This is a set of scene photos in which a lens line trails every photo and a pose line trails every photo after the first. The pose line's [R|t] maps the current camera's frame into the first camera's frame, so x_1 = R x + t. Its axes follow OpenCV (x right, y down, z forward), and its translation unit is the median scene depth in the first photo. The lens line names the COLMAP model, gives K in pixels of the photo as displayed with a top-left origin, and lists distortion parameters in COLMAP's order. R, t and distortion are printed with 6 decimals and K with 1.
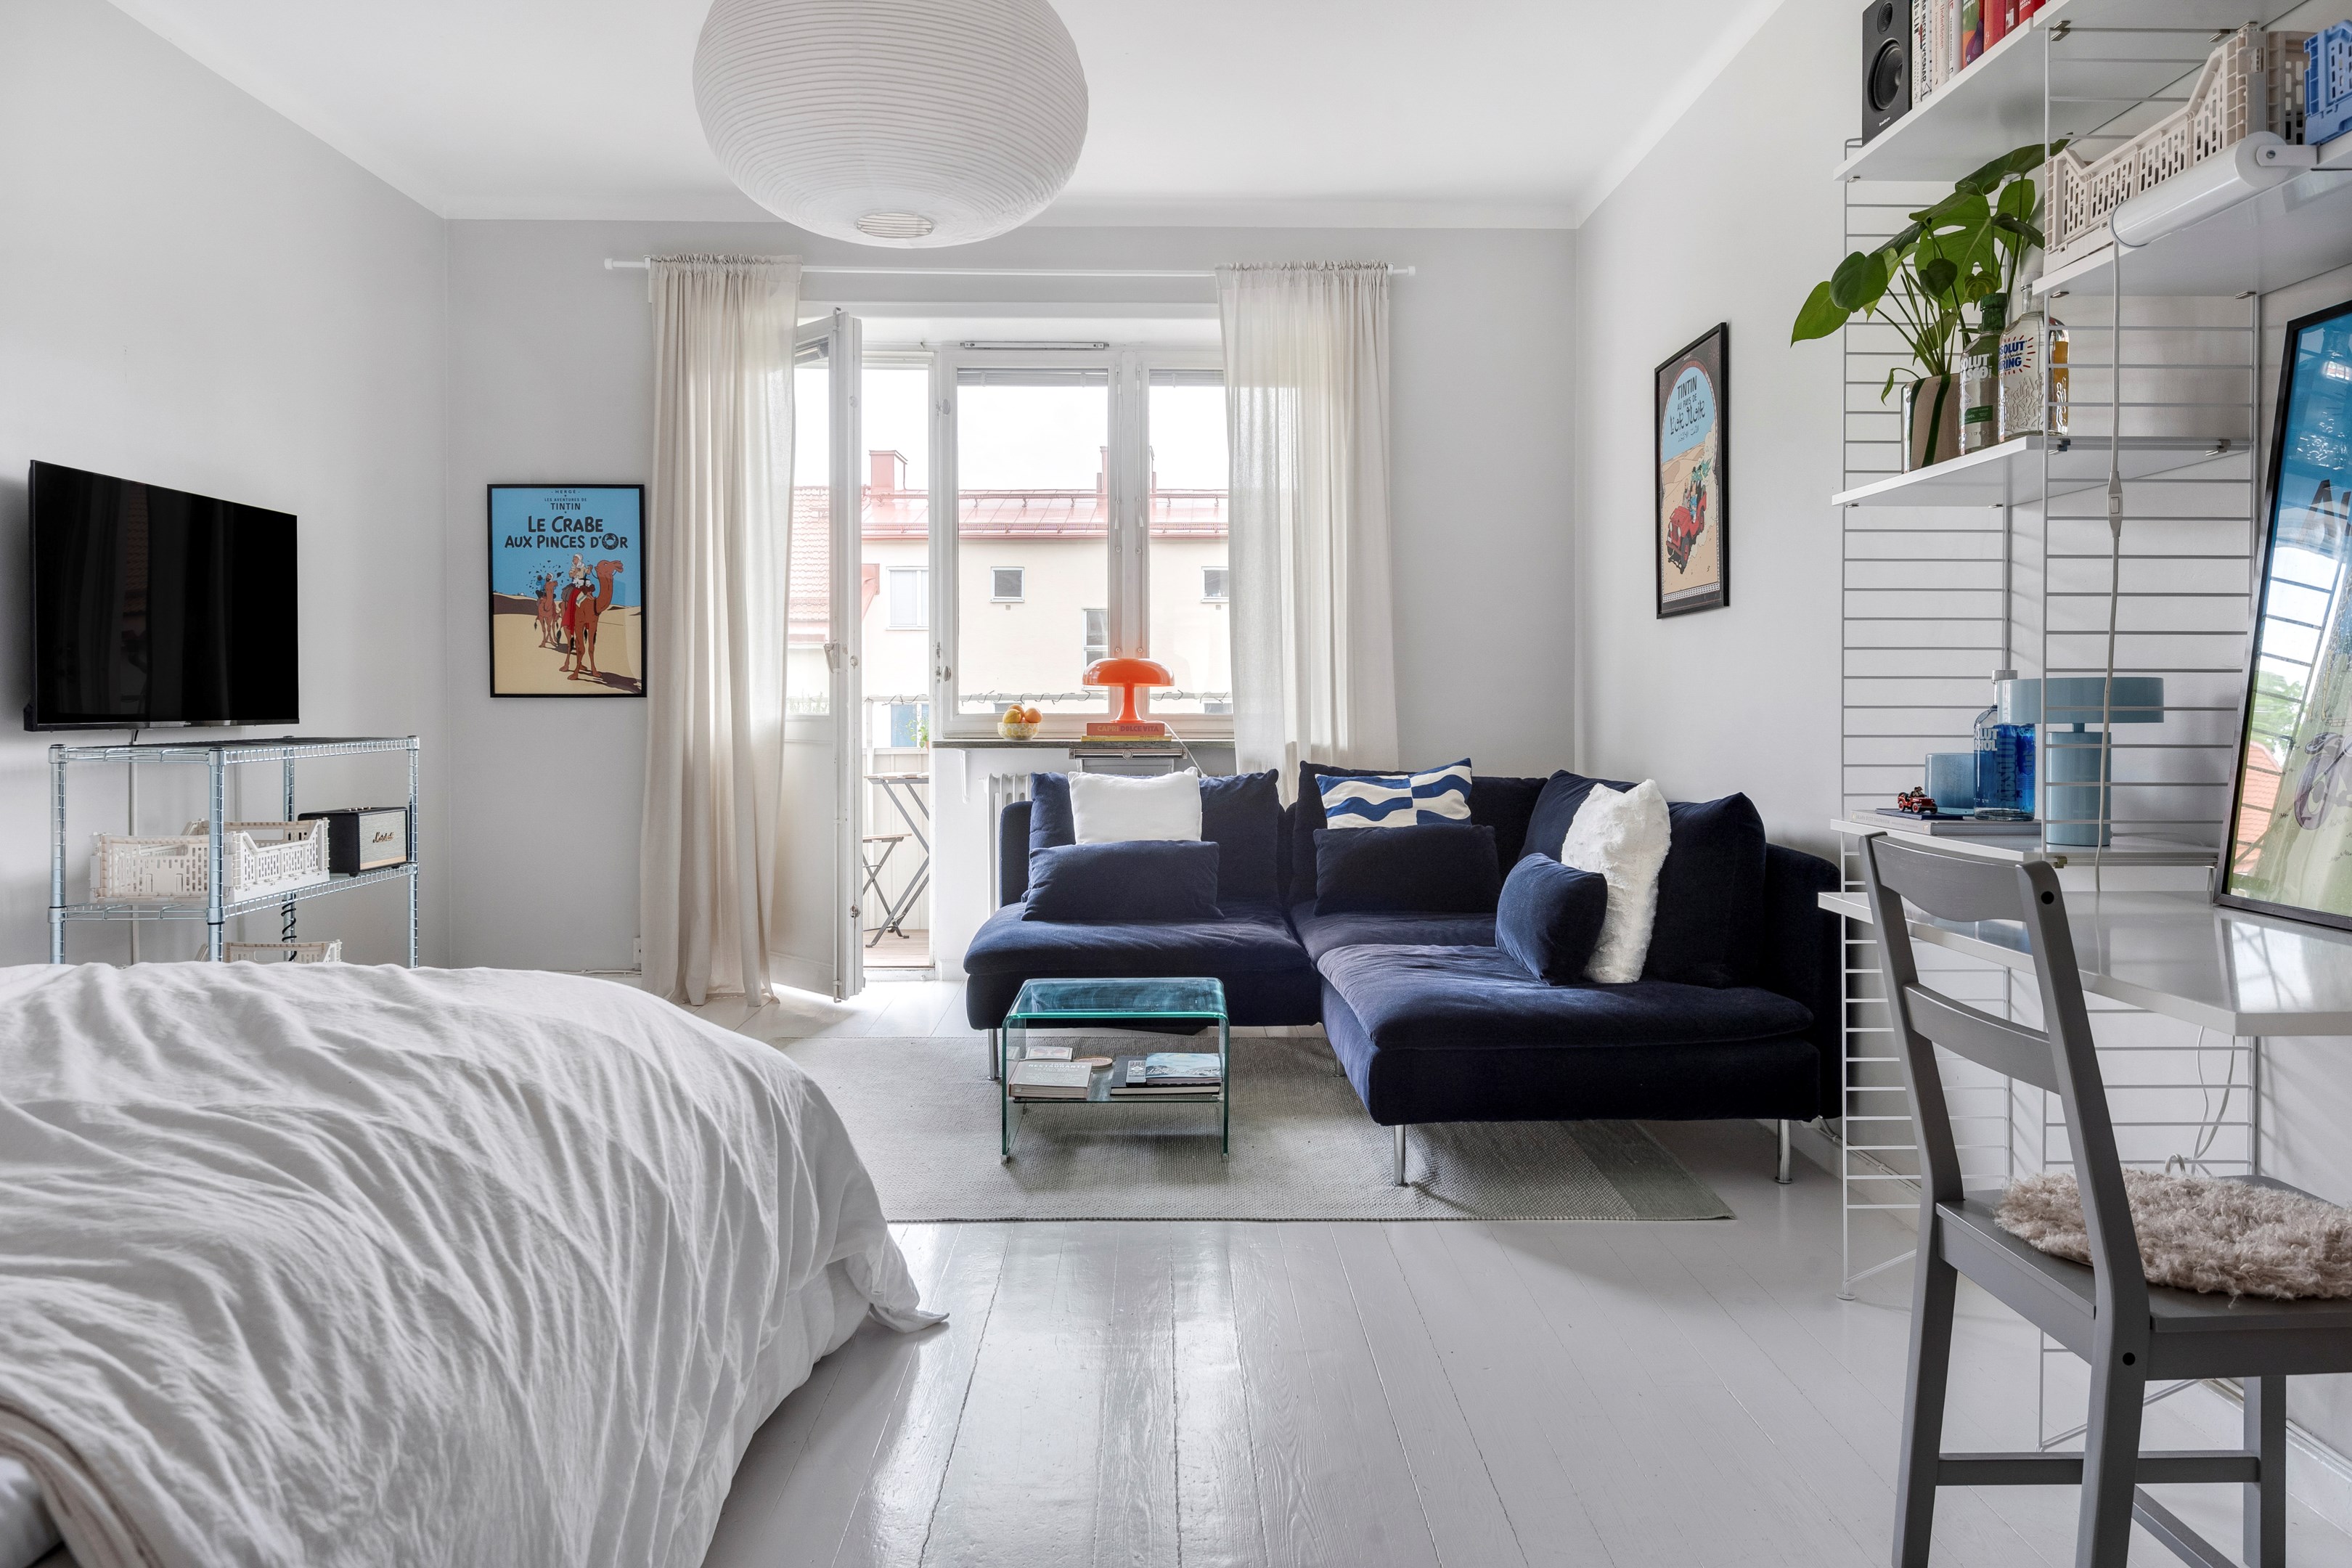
lens RADIAL K [[1536.4, 0, 1174.3], [0, 1536.4, 714.9], [0, 0, 1]] dist [0.019451, -0.077323]
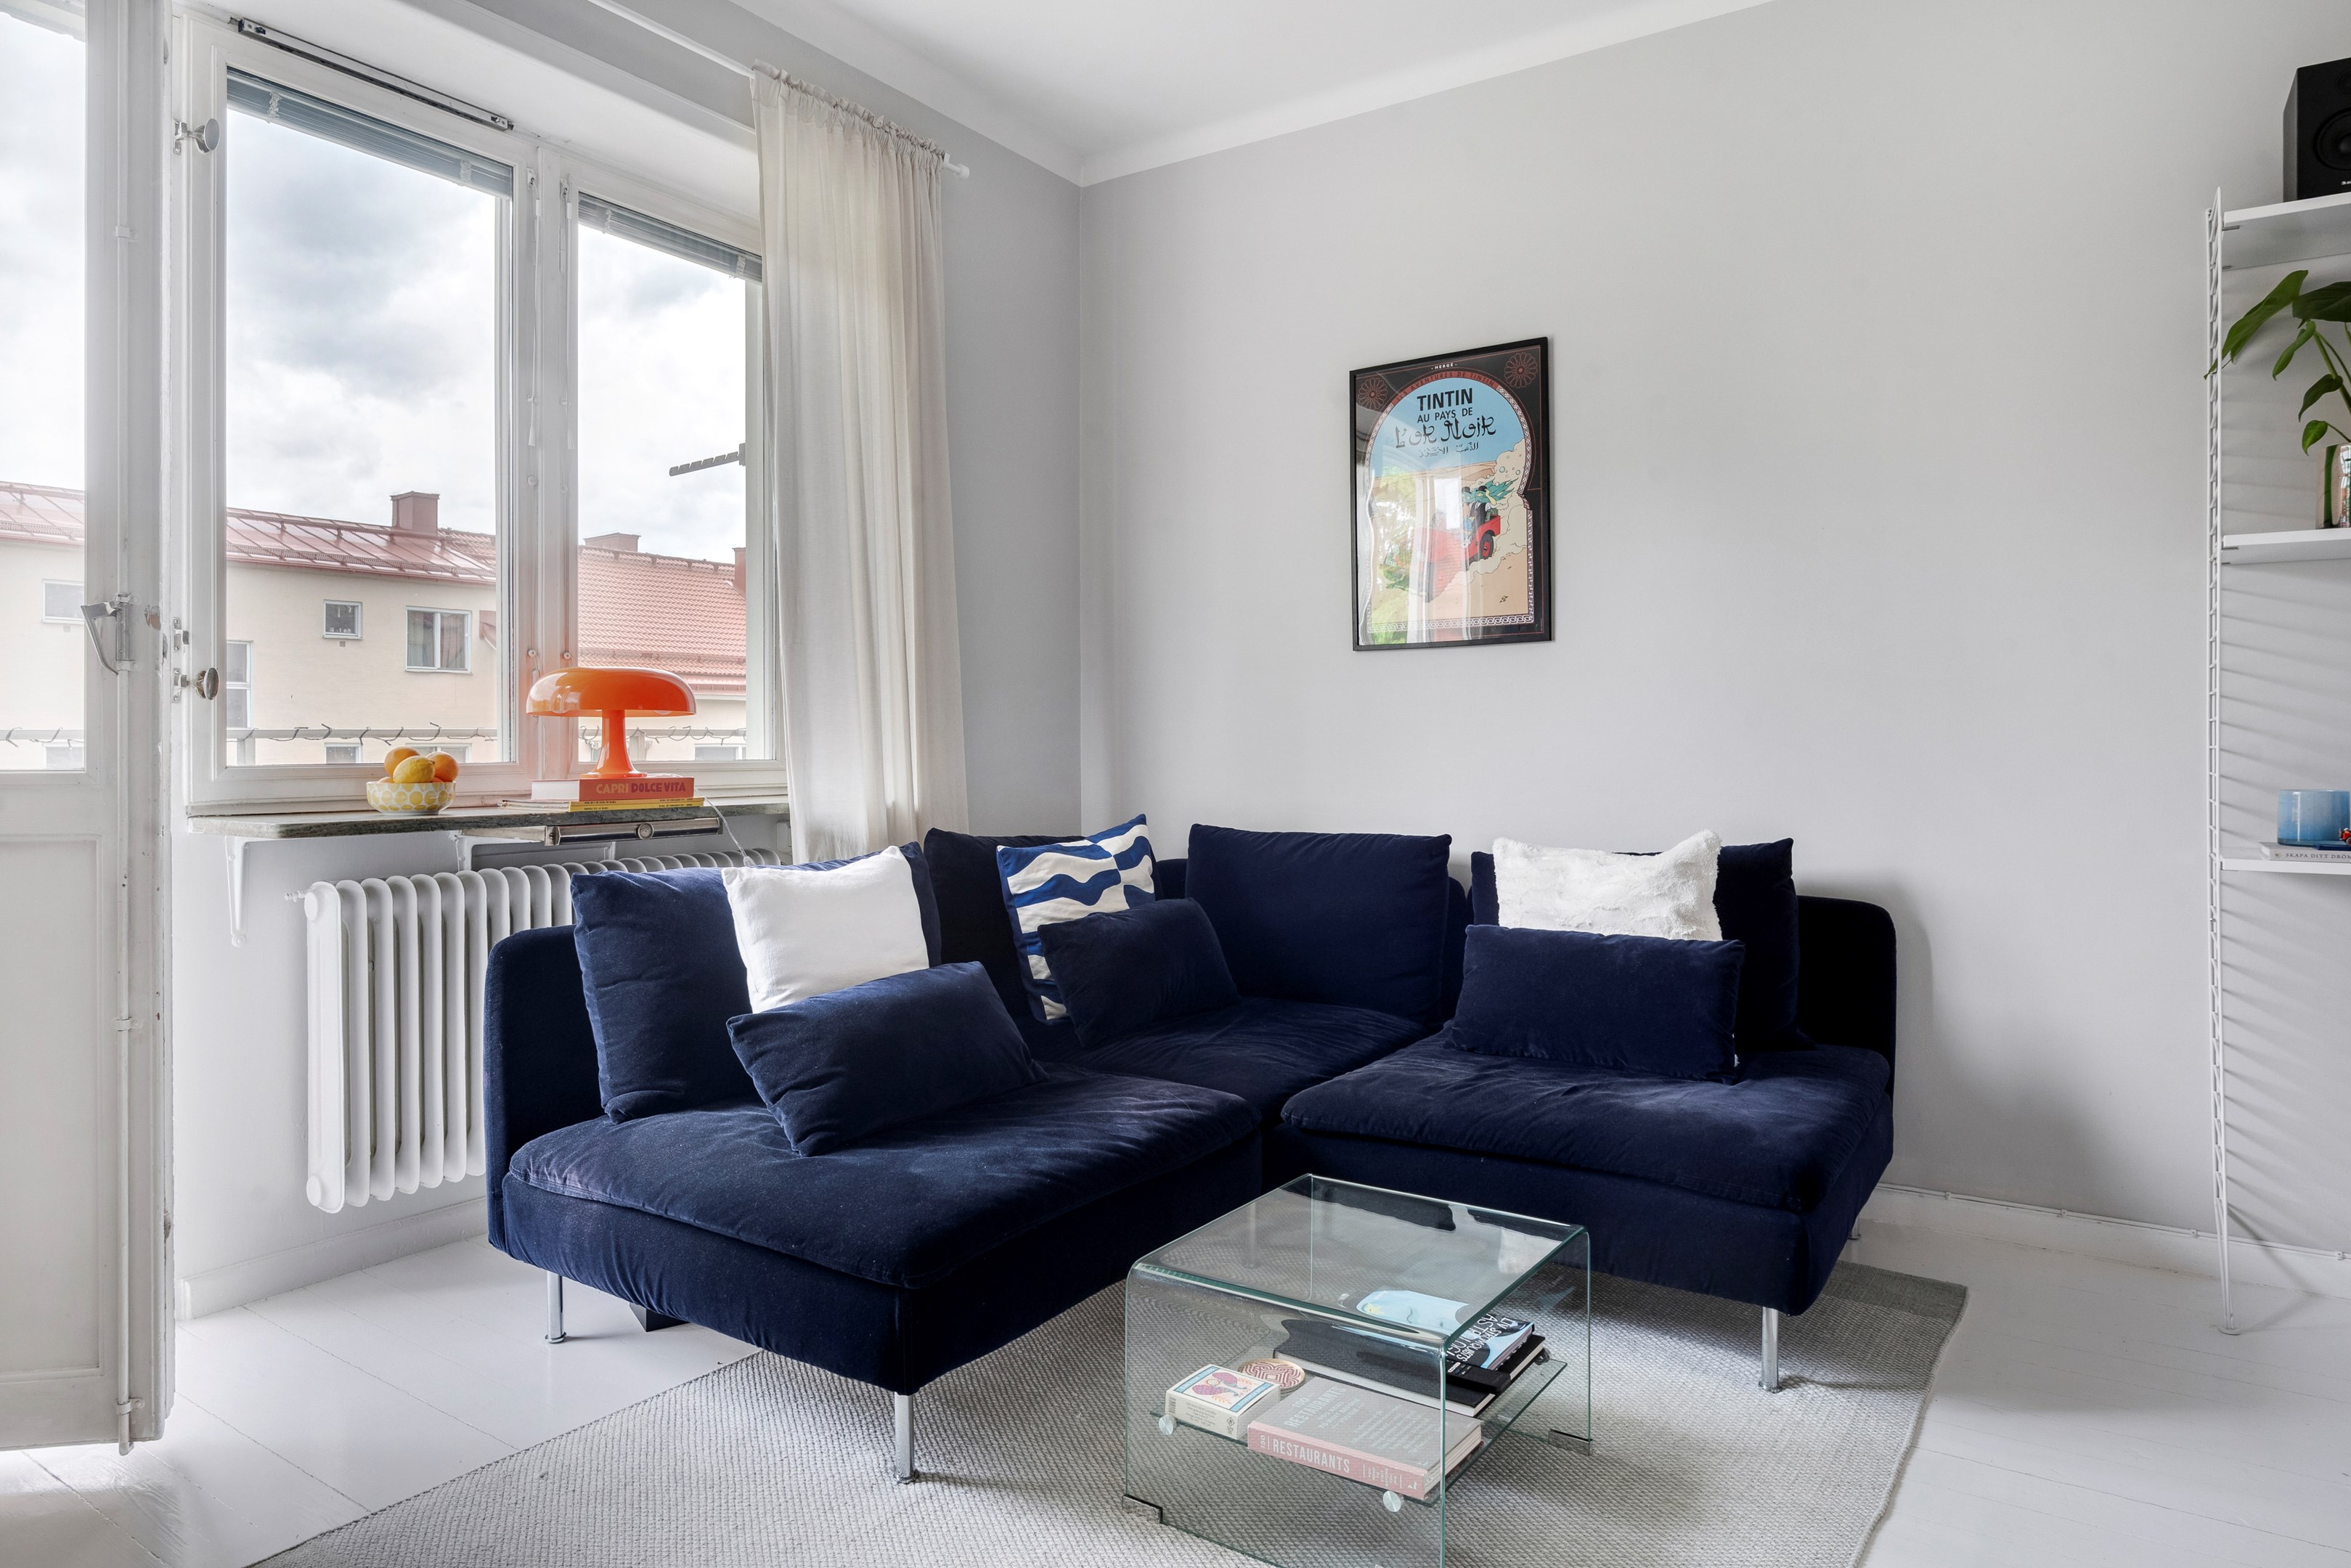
lens RADIAL K [[1436.0, 0, 1179.1], [0, 1436.0, 743.7], [0, 0, 1]] dist [-0.002031, -0.000864]
pose [[0.570794, -0.000539, 0.821093, -0.389572], [0.006964, 0.999967, -0.004185, -0.004617], [-0.821064, 0.008107, 0.570779, 0.548867]]
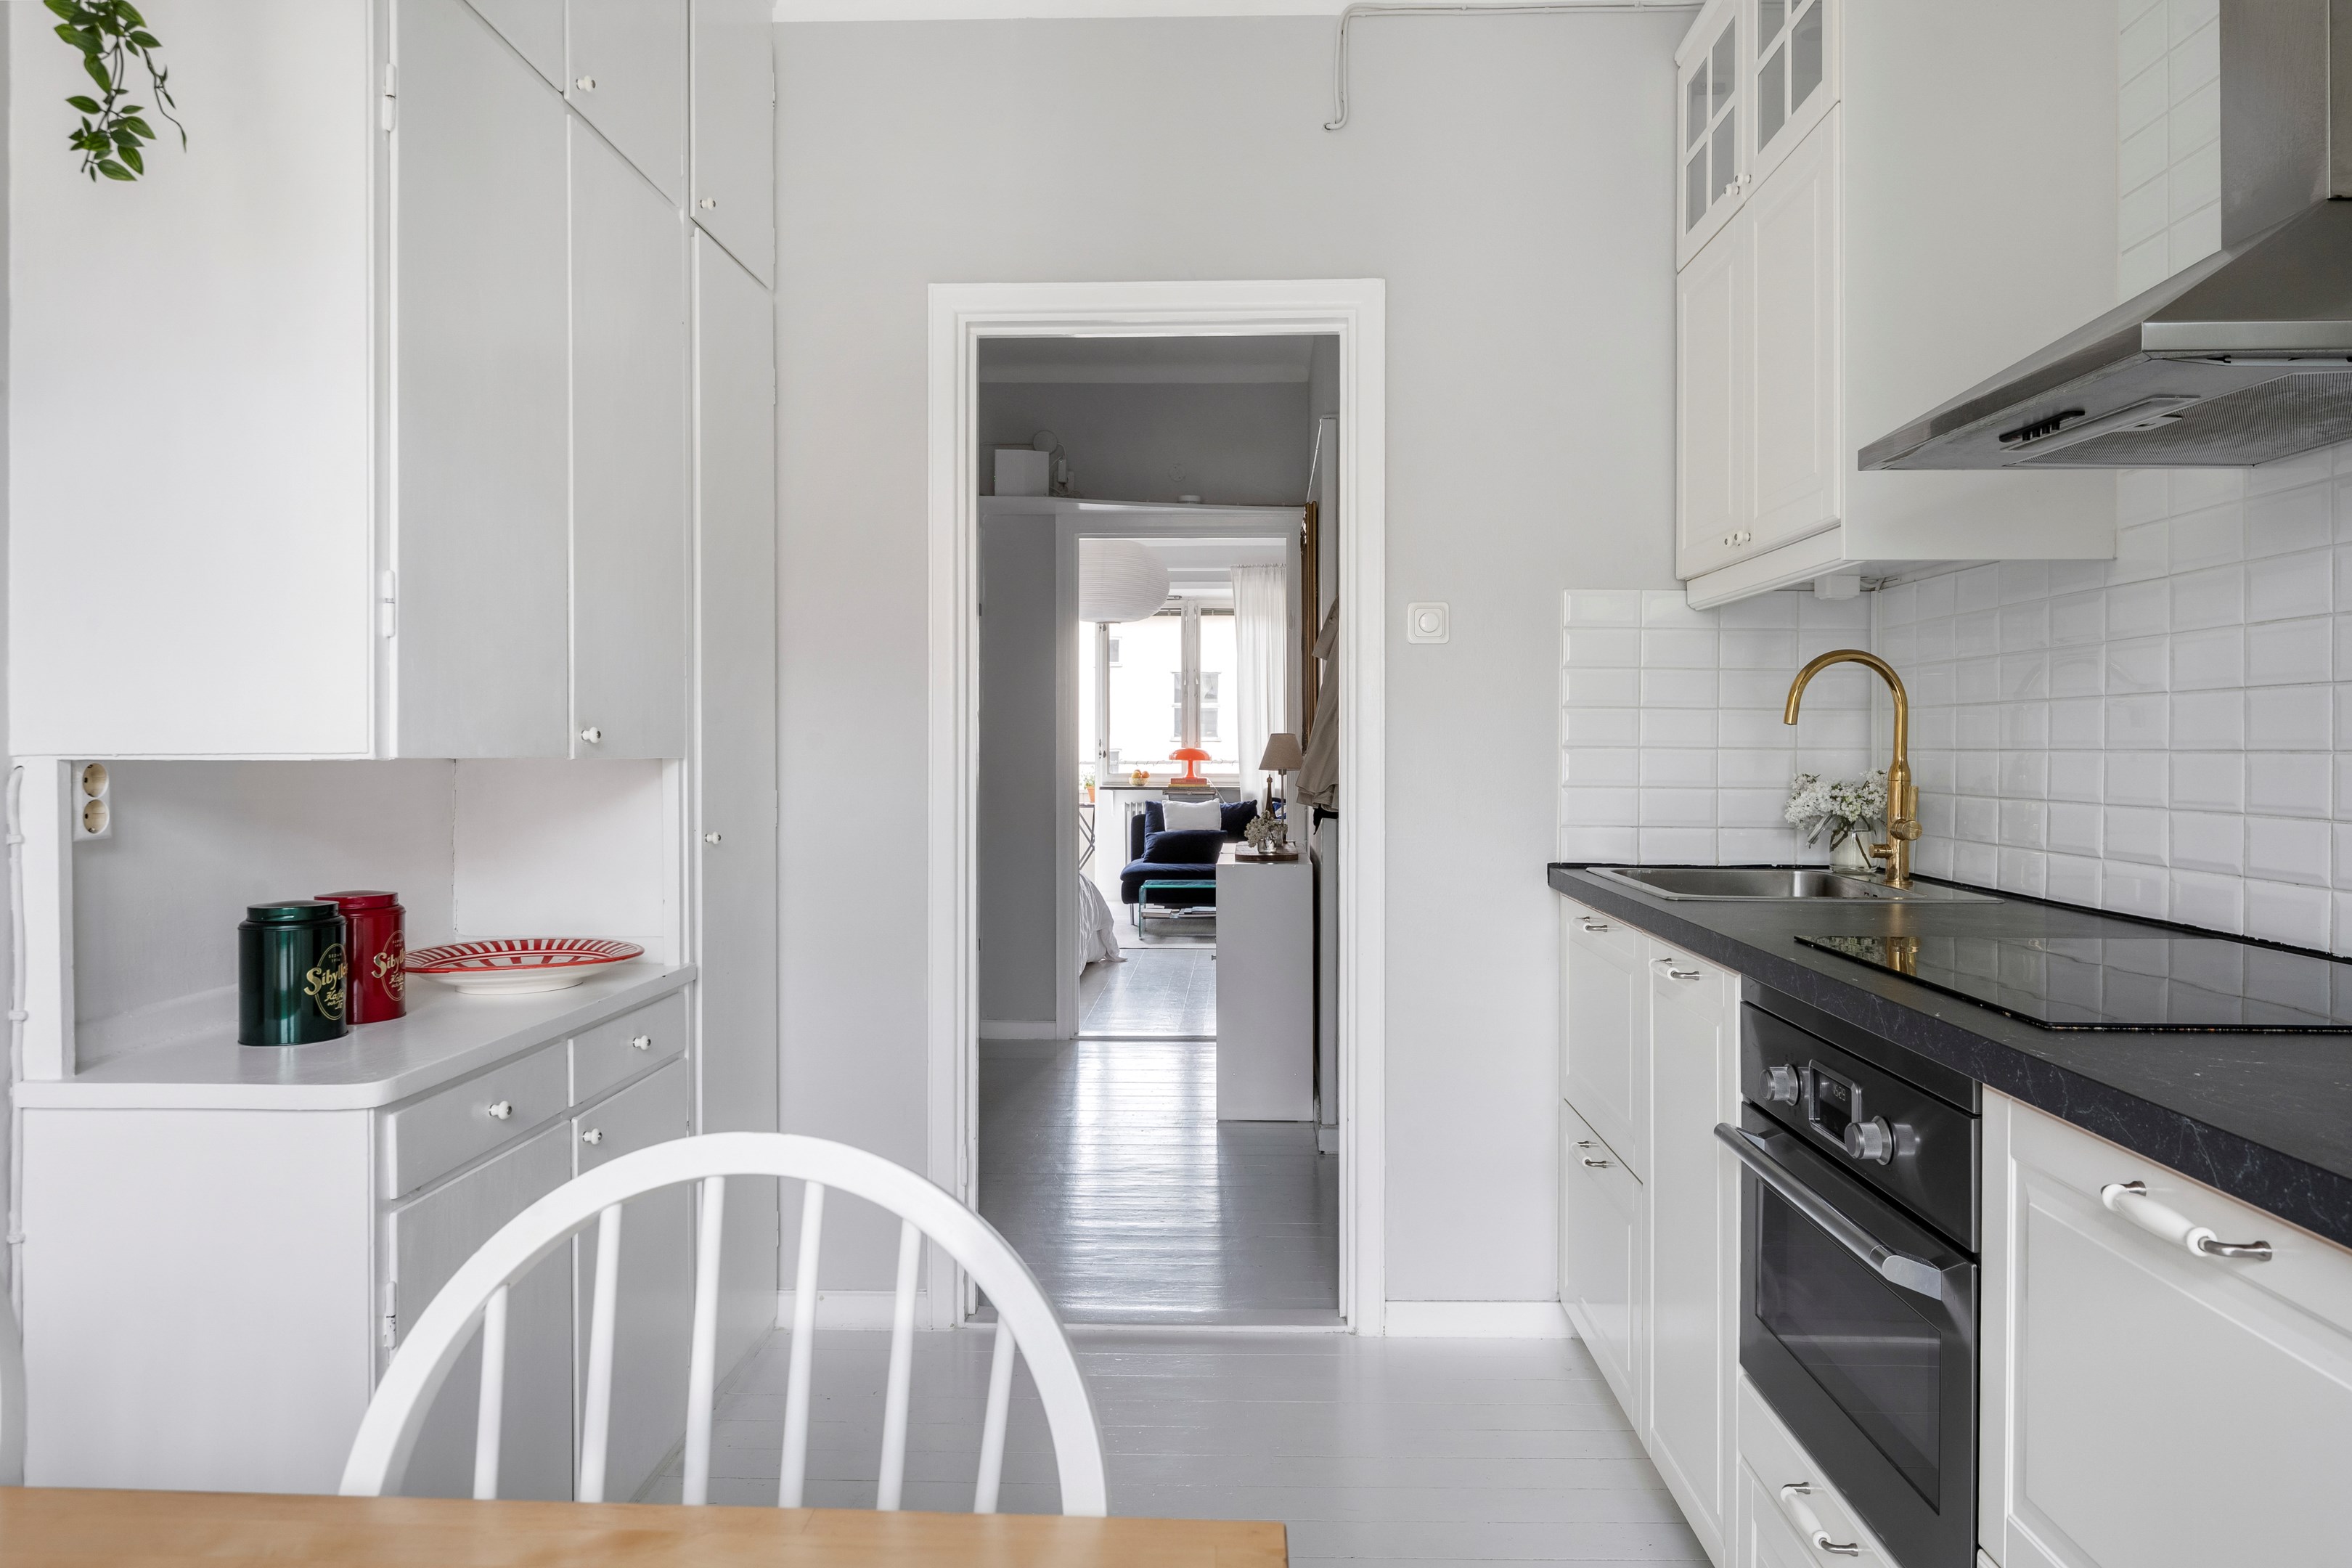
lens RADIAL K [[1409.5, 0, 1176.0], [0, 1409.5, 784.0], [0, 0, 1]] dist [0.000119, -0.000010]
pose [[0.998332, 0.001871, -0.057705, 0.068761], [-0.001300, 0.999950, 0.009925, -0.006628], [0.057721, -0.009833, 0.998284, -1.038951]]
